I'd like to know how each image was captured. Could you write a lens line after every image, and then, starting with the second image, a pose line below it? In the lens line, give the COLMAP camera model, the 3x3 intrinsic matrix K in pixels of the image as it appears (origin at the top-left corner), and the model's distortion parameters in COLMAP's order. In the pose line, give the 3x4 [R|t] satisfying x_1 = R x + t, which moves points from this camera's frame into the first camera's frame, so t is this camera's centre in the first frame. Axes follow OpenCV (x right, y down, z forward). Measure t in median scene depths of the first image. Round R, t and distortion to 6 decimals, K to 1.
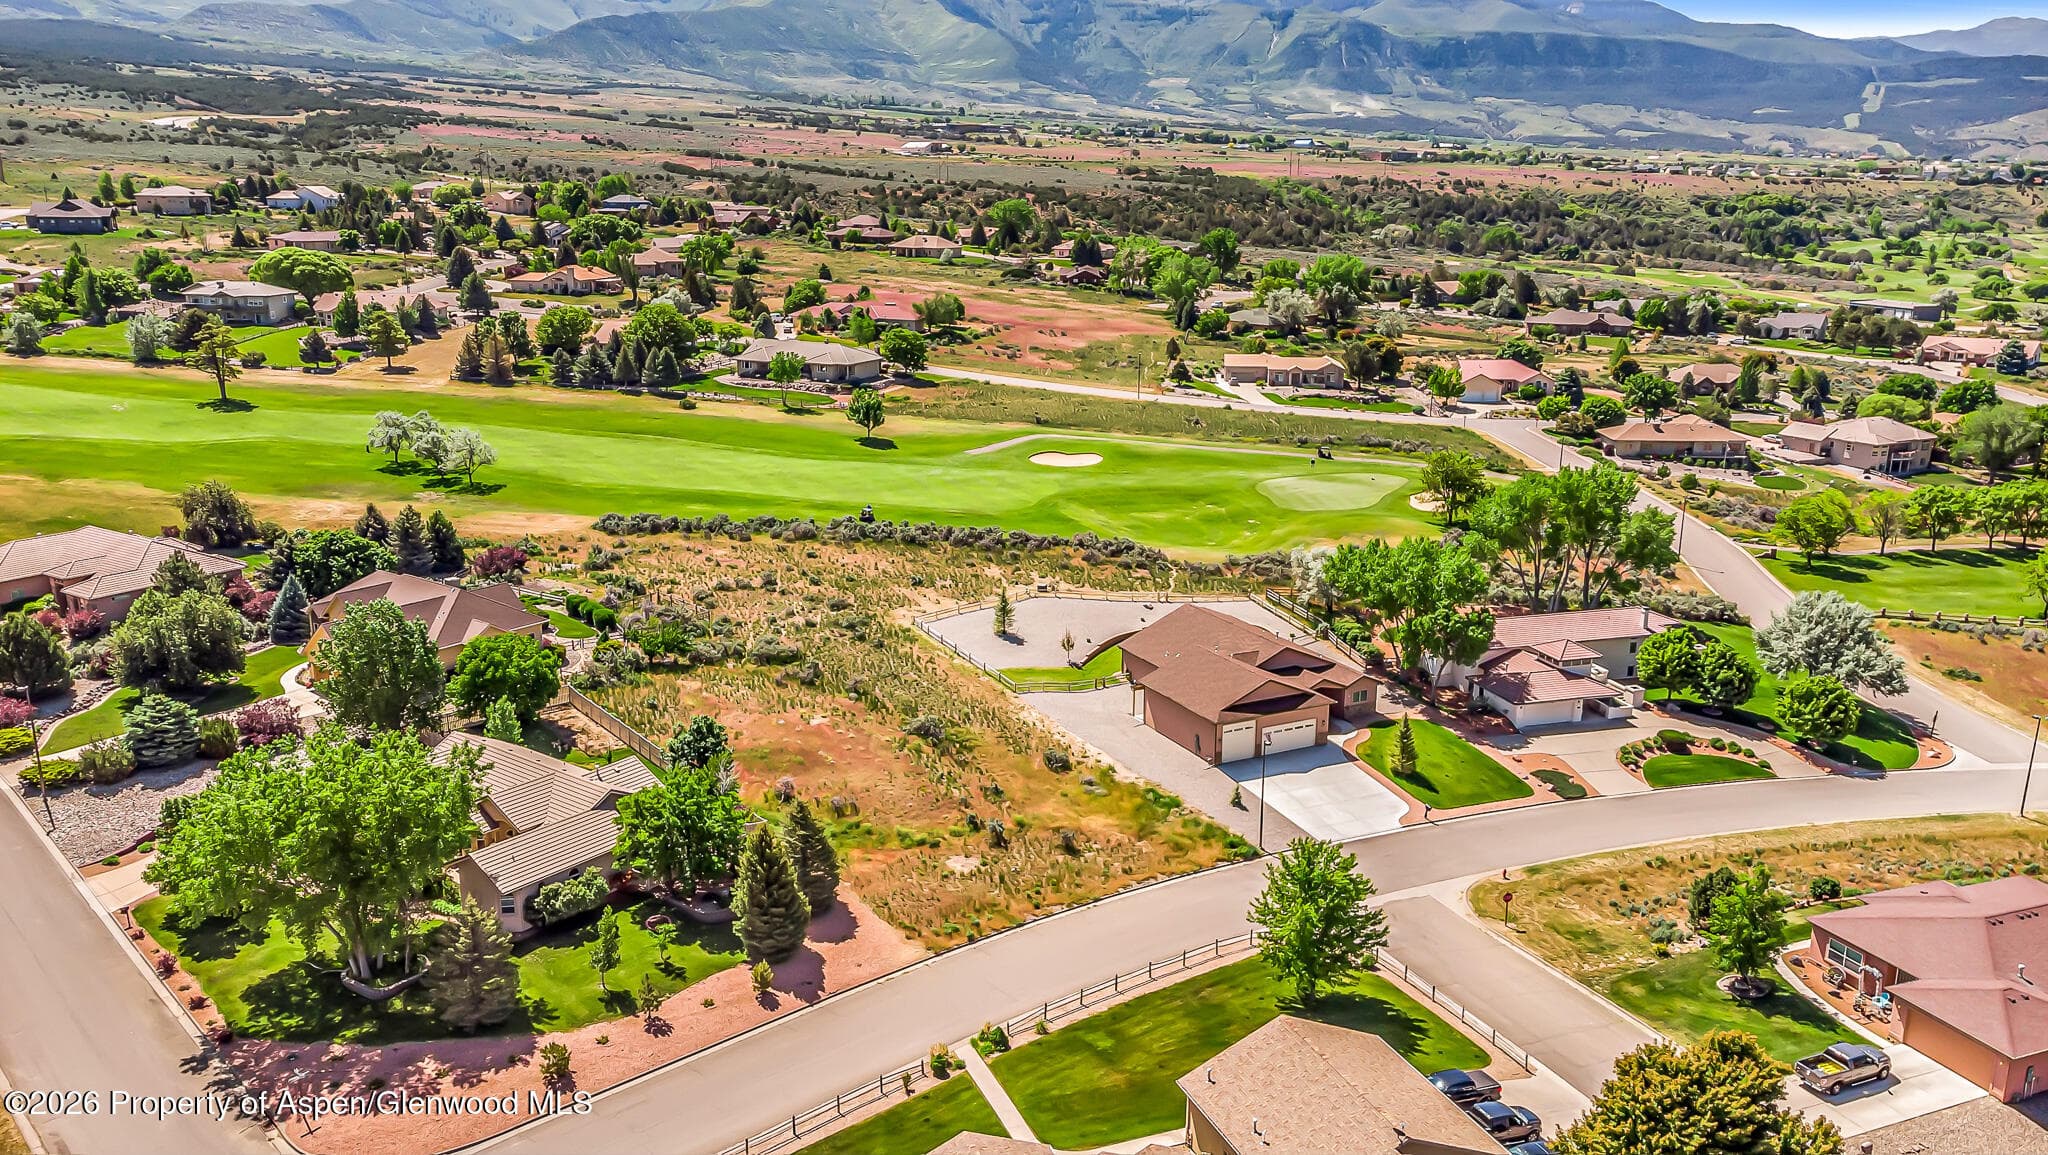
lens RADIAL K [[1533.0, 0, 1023.9], [0, 1533.0, 548.4], [0, 0, 1]] dist [0.044468, 0.001973]
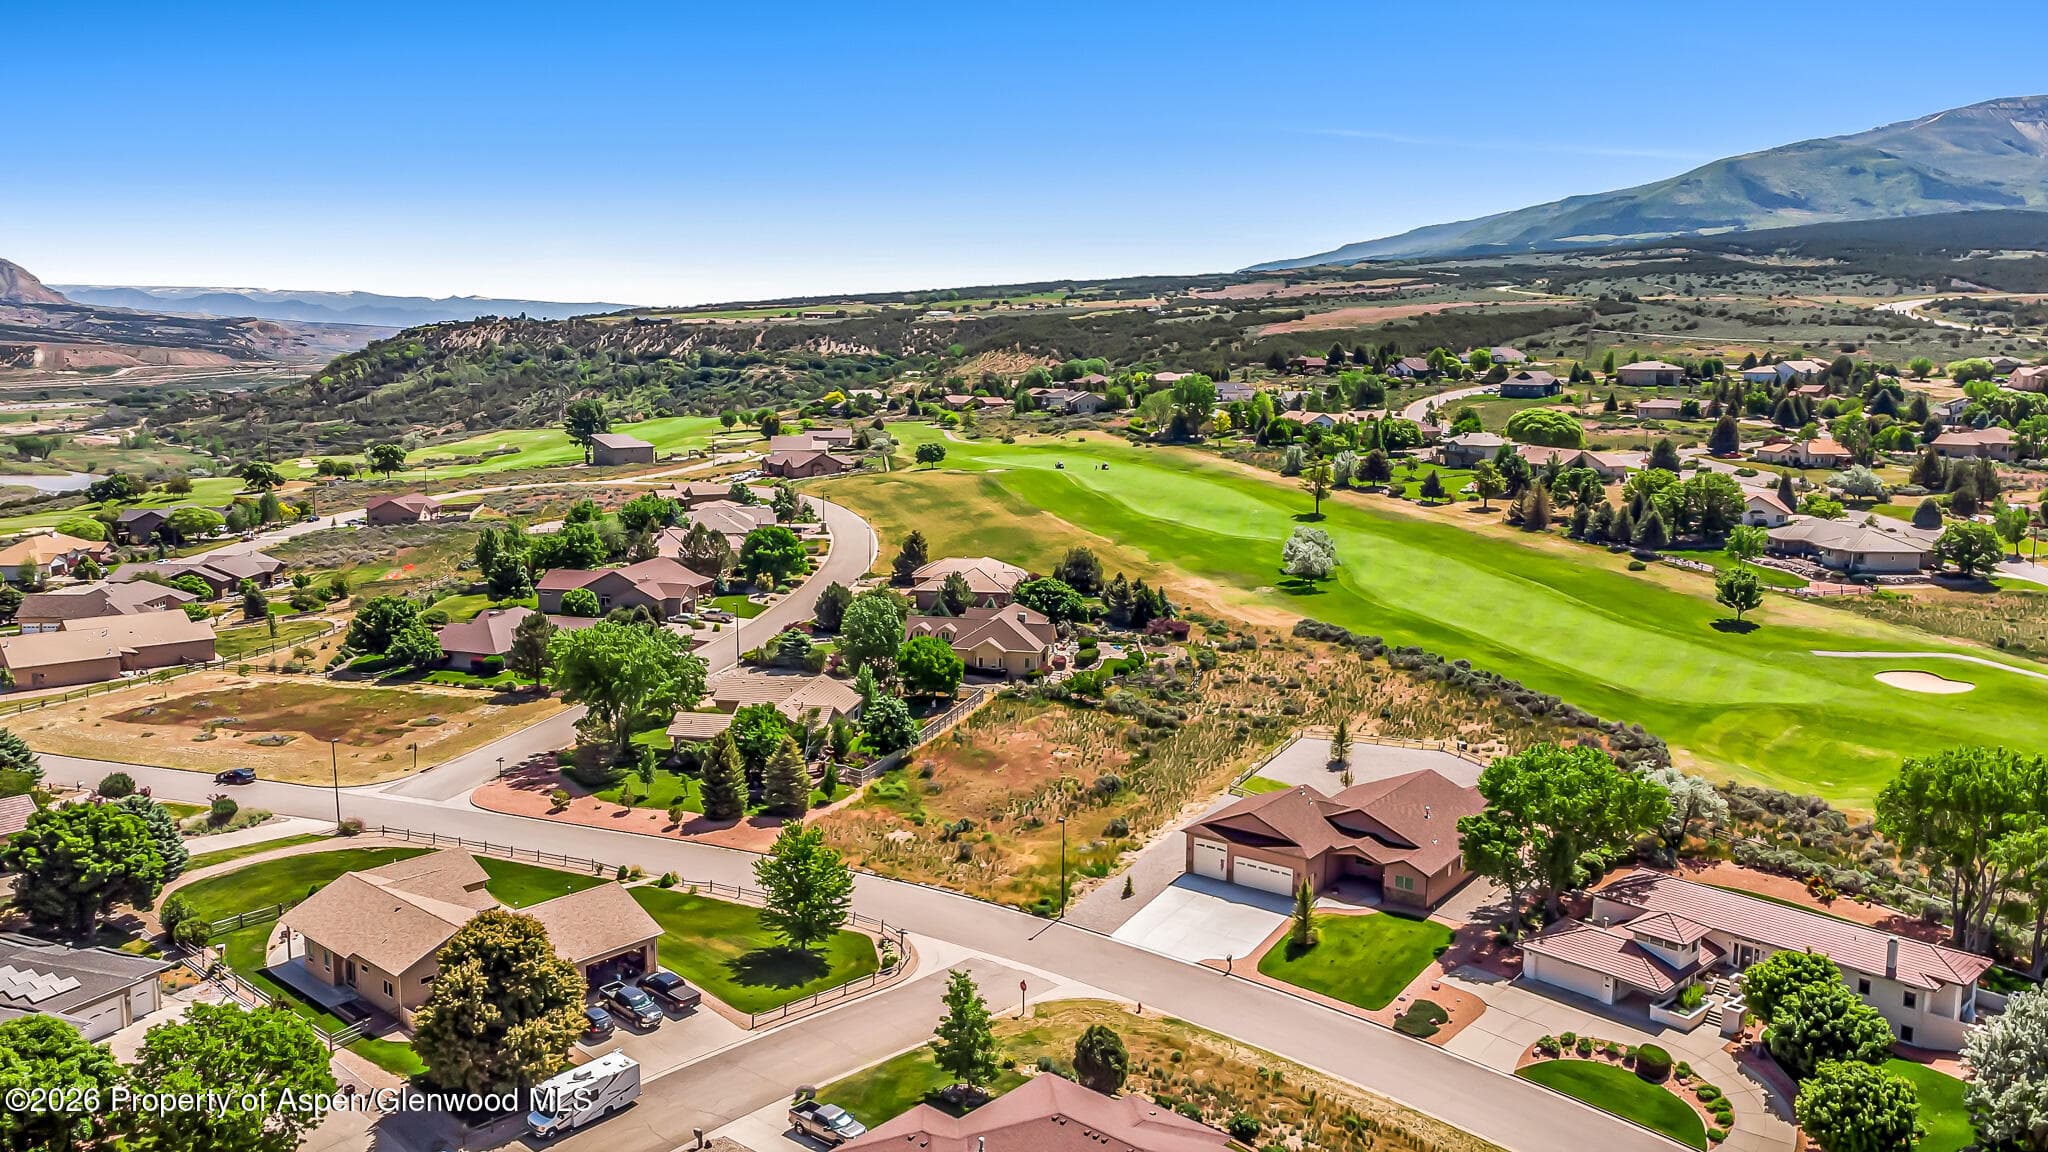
lens RADIAL K [[1533.0, 0, 1023.9], [0, 1533.0, 546.9], [0, 0, 1]] dist [0.044468, 0.001973]
pose [[0.461704, 0.117522, -0.879214, 1.063794], [-0.216994, 0.976033, 0.016513, -0.078266], [0.860083, 0.183160, 0.476140, 0.377965]]
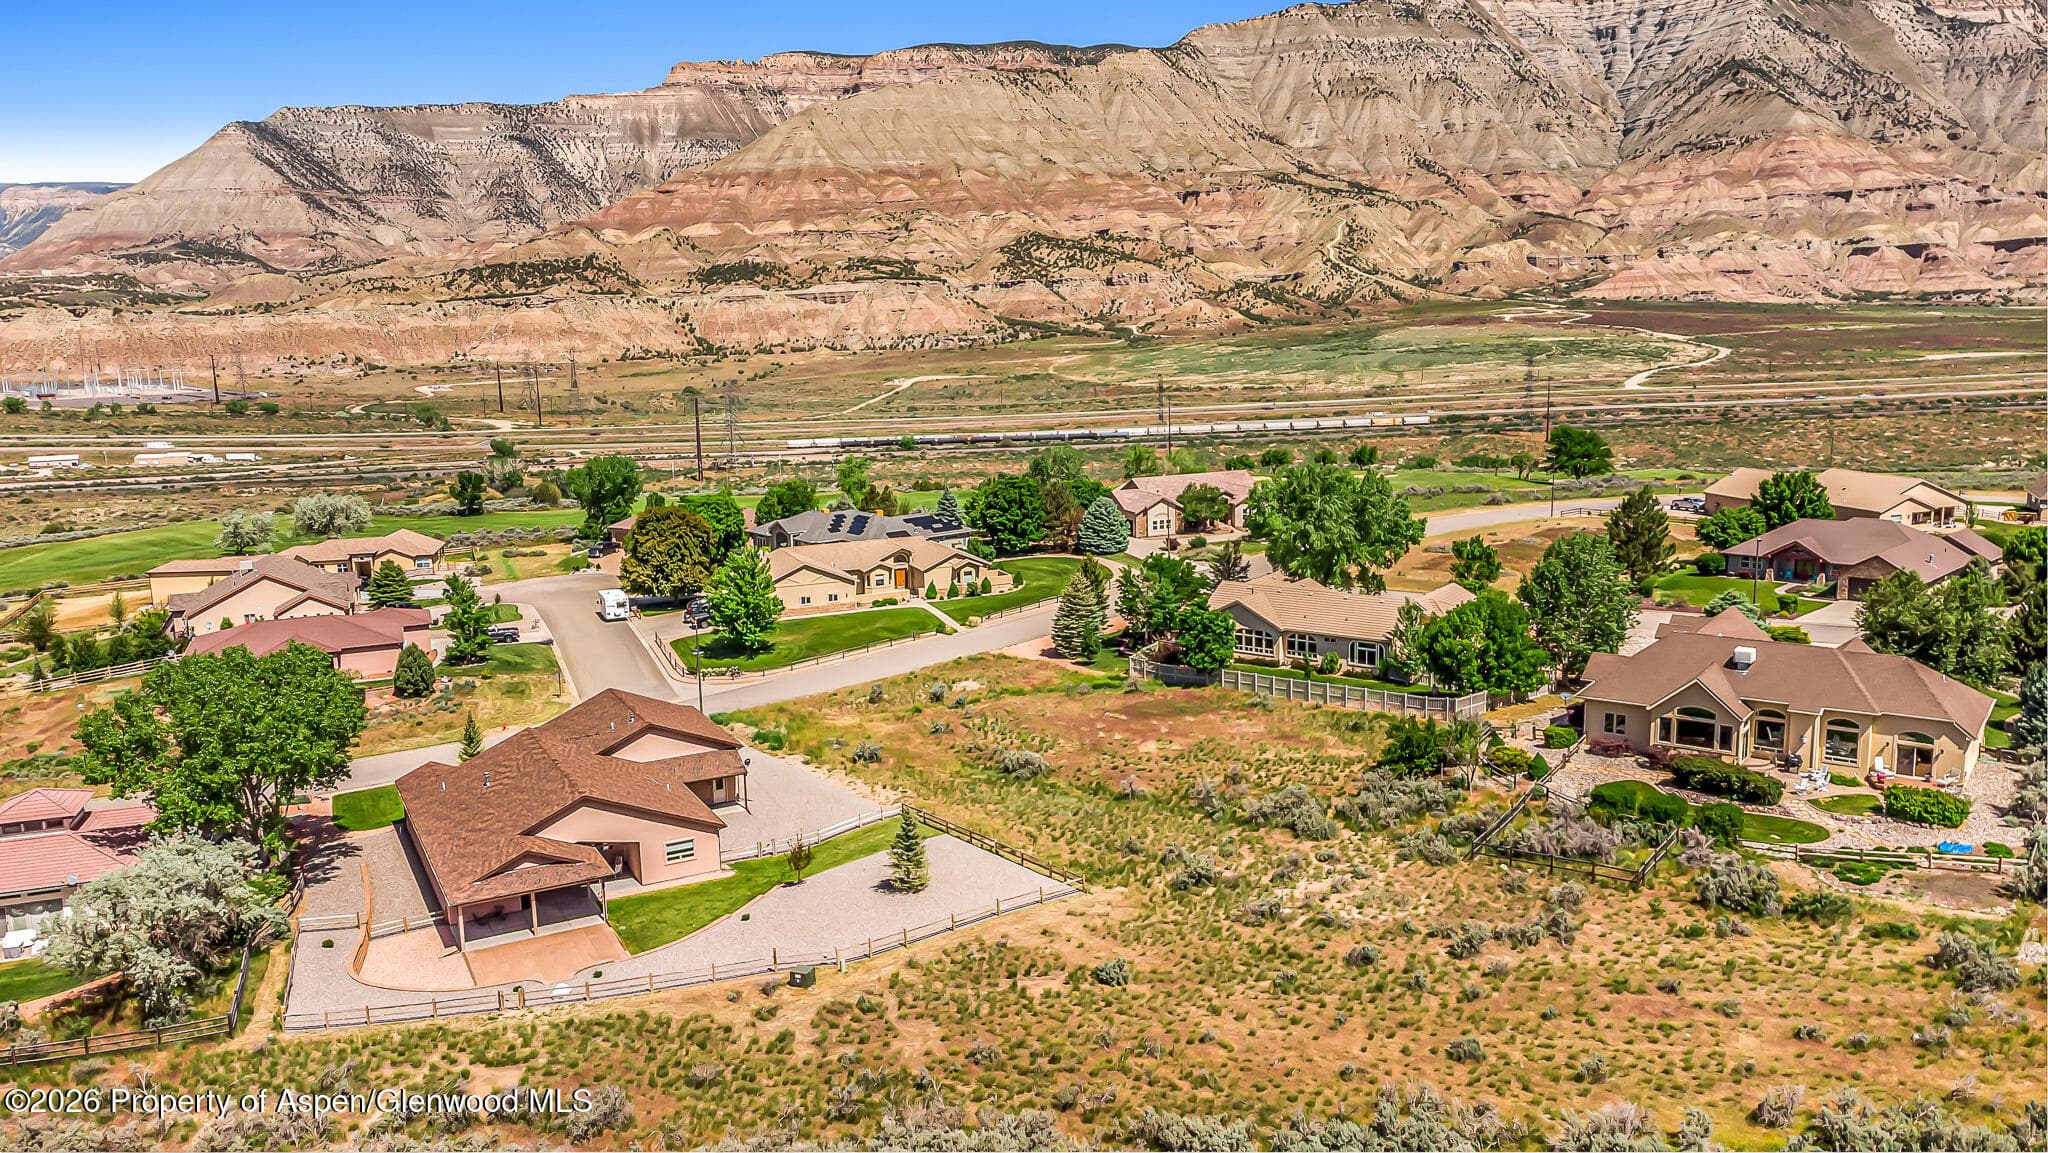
lens RADIAL K [[1549.7, 0, 1022.5], [0, 1549.7, 582.2], [0, 0, 1]] dist [0.023299, 0.043504]
pose [[-0.999771, 0.014721, -0.015536, -0.060385], [0.006988, 0.910615, 0.413197, -0.349388], [0.020230, 0.412993, -0.910509, 1.927055]]
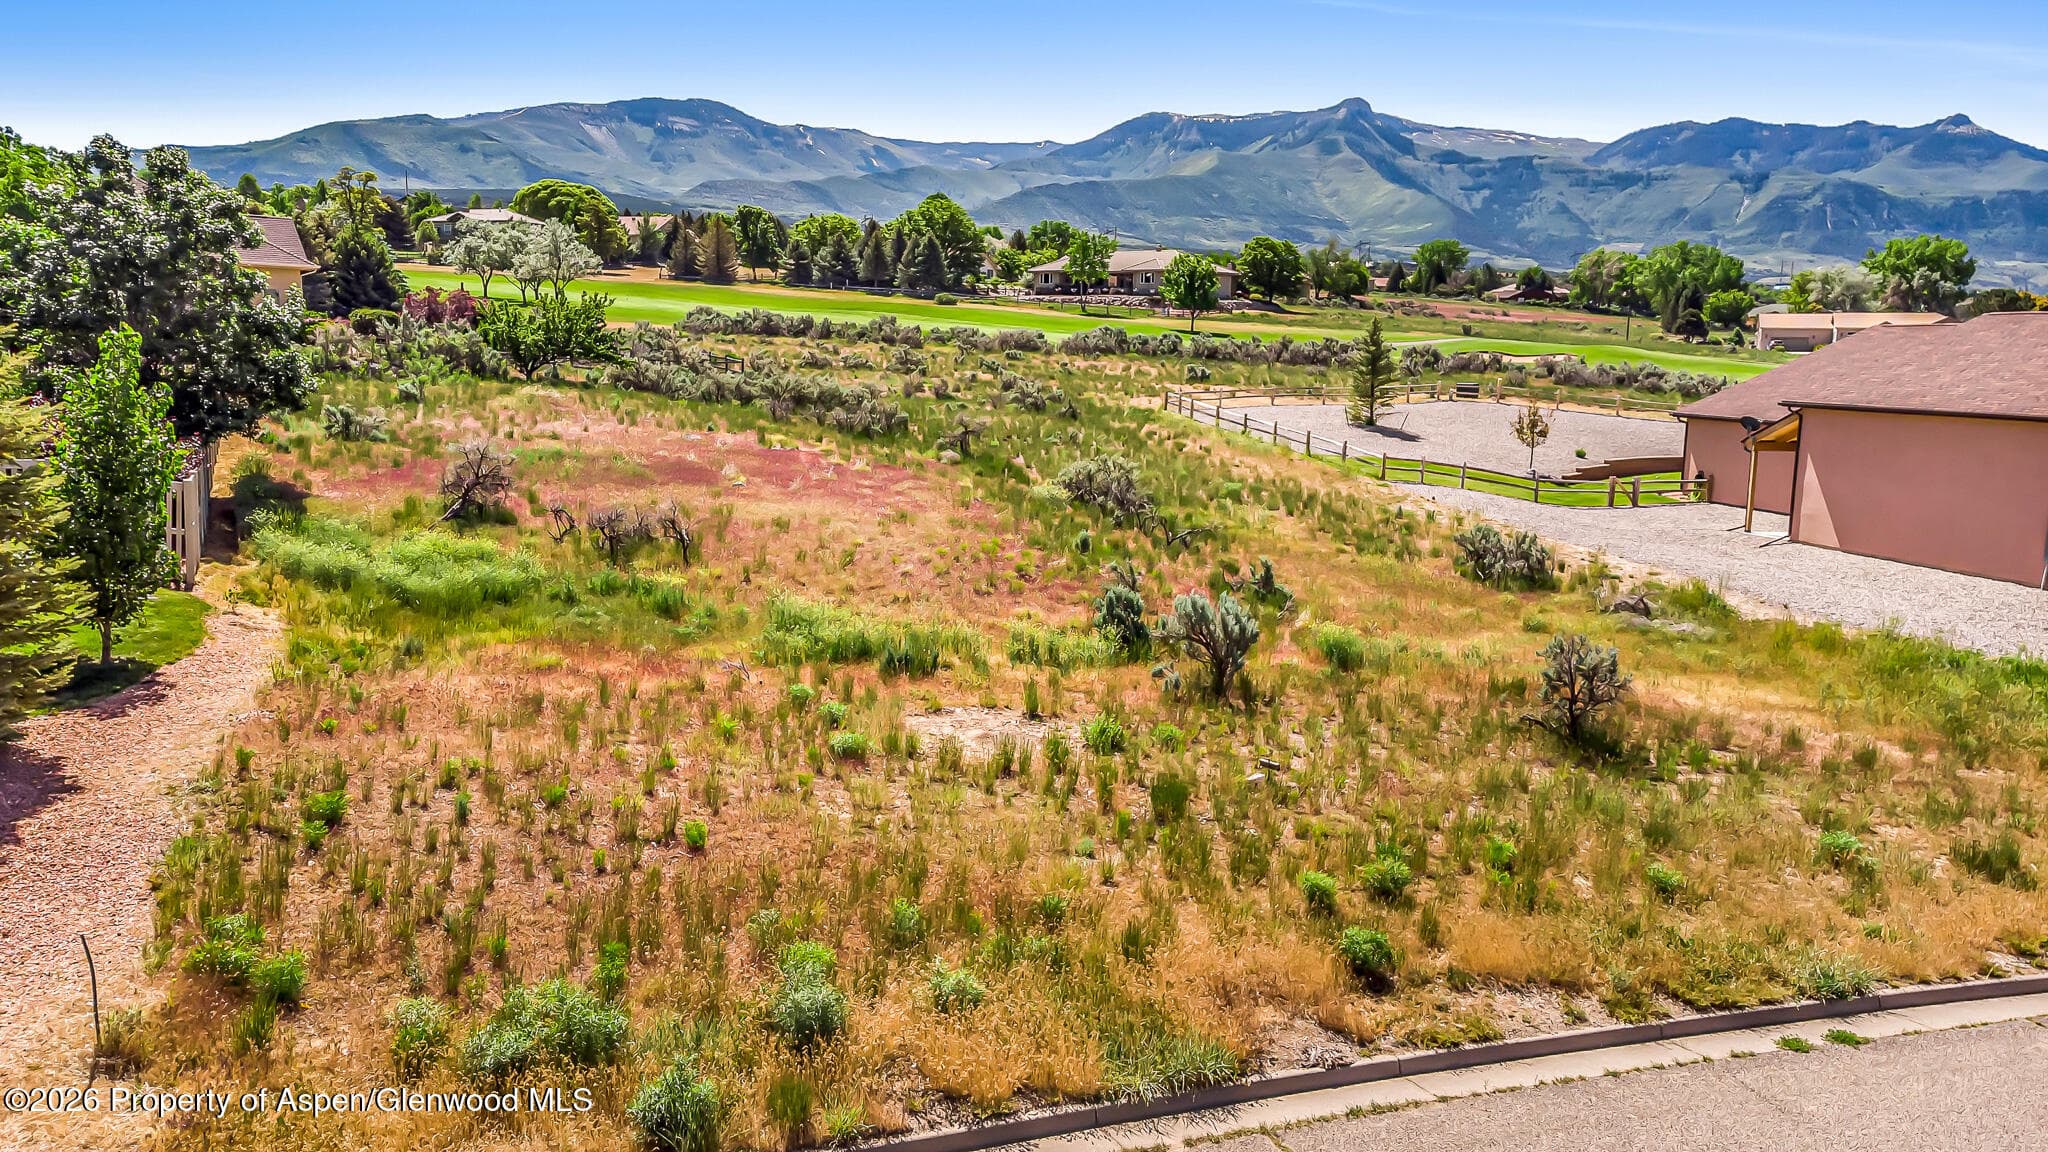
lens RADIAL K [[1549.7, 0, 1022.5], [0, 1549.7, 581.7], [0, 0, 1]] dist [0.023299, 0.043504]
pose [[0.964226, 0.057624, -0.258743, 0.010600], [-0.079653, 0.993962, -0.075471, 0.185491], [0.252832, 0.093381, 0.962993, 0.753681]]
